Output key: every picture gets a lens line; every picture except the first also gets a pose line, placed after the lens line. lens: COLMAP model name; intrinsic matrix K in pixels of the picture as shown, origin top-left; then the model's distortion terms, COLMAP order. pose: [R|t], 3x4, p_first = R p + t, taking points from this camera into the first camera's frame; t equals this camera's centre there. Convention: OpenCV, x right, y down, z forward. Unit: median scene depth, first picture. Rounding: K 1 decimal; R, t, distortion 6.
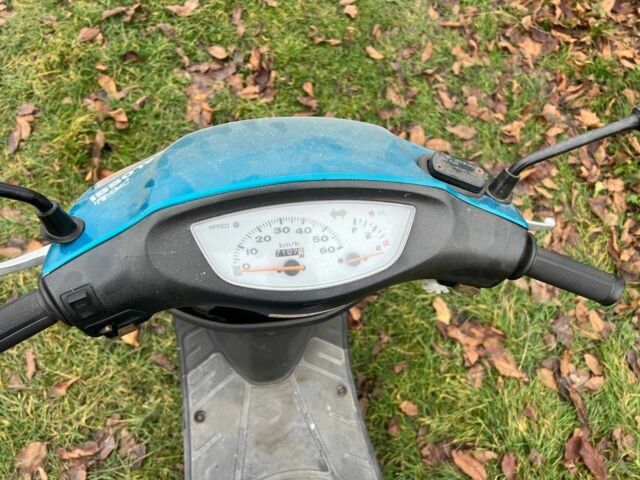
lens RADIAL K [[482.1, 0, 320.0], [0, 482.1, 240.0], [0, 0, 1]] dist [0.014494, -0.001328]
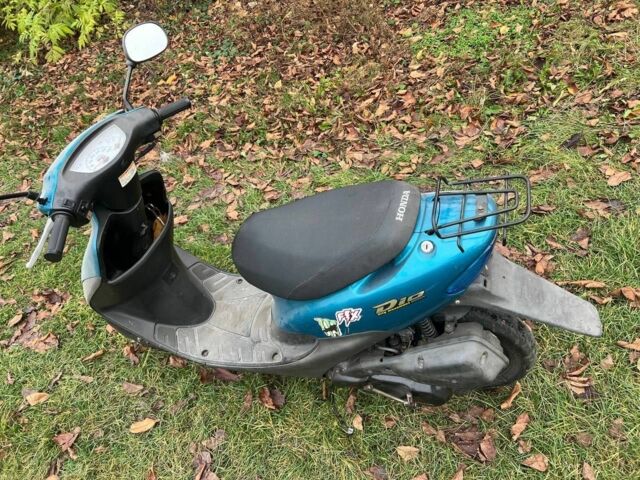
lens RADIAL K [[482.1, 0, 320.0], [0, 482.1, 240.0], [0, 0, 1]] dist [0.014494, -0.001328]
pose [[0.406405, -0.798795, 0.443577, -0.285423], [0.907013, 0.411298, -0.090337, 0.398569], [-0.110281, 0.439044, 0.891672, -0.371630]]
